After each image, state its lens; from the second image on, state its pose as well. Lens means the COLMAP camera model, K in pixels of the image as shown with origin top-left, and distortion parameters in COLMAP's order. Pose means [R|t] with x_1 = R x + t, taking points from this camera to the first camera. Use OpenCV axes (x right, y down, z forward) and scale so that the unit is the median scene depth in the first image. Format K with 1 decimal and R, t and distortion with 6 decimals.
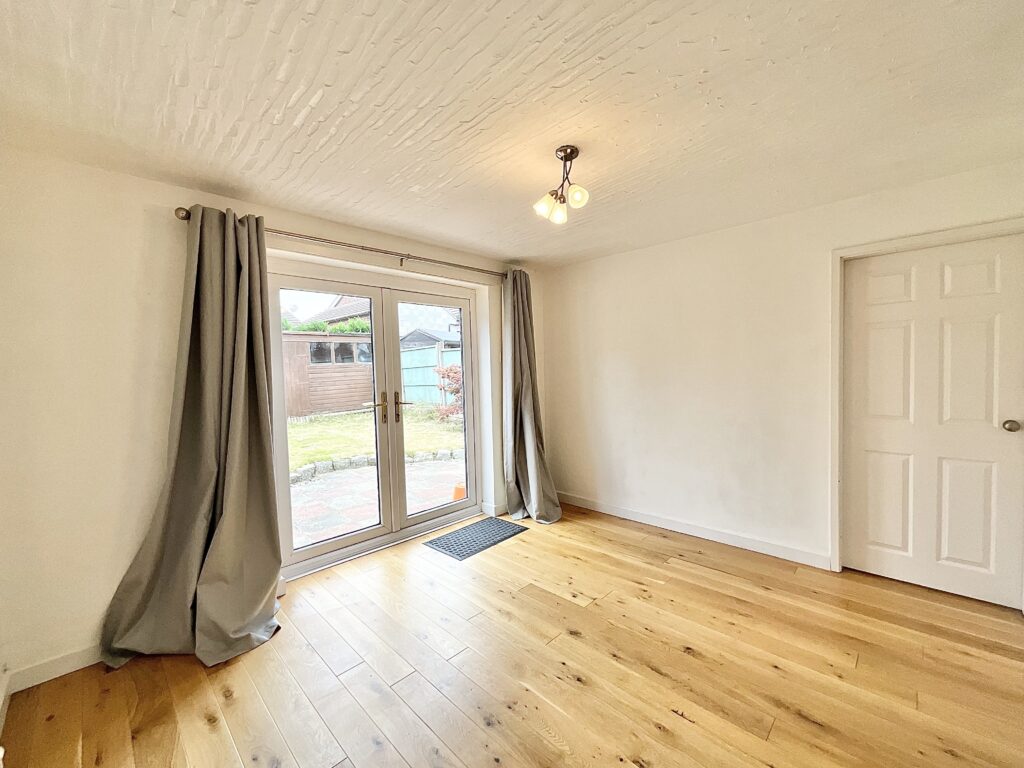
lens RADIAL K [[408.3, 0, 512.0], [0, 408.3, 384.0], [0, 0, 1]] dist [-0.025964, 0.000142]
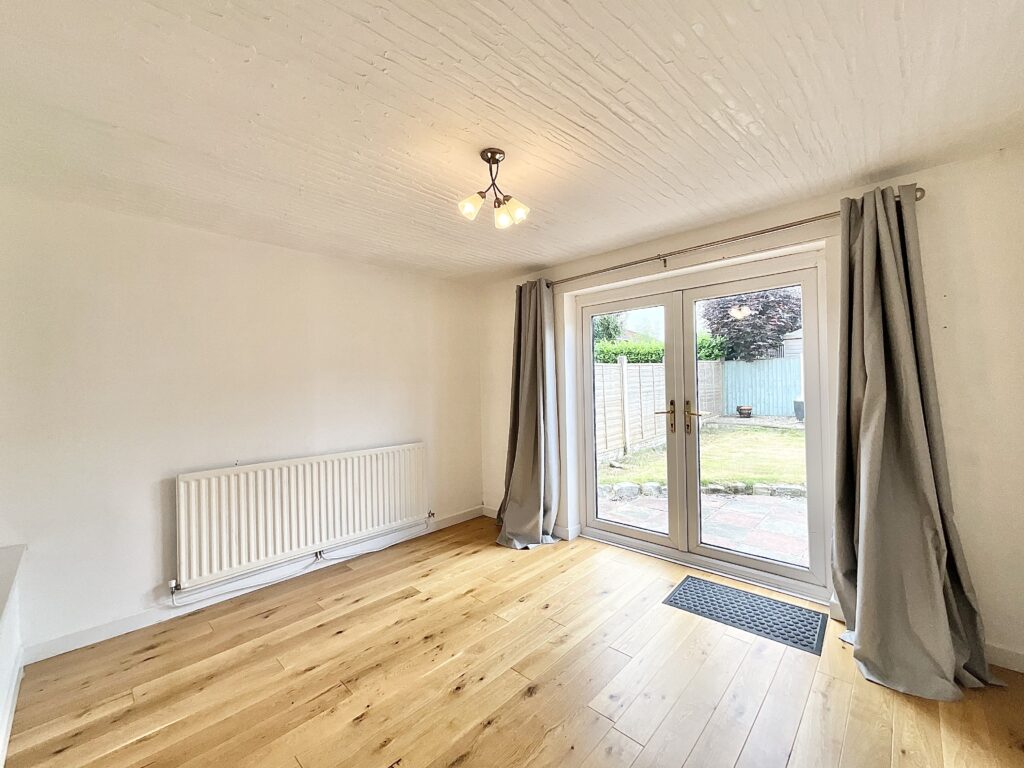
lens RADIAL K [[411.9, 0, 512.0], [0, 411.9, 384.0], [0, 0, 1]] dist [-0.012823, -0.000075]
pose [[0.011810, 0.023281, -0.999659, 0.691111], [-0.011831, 0.999662, 0.023142, -0.038402], [0.999860, 0.011553, 0.012081, 0.646228]]
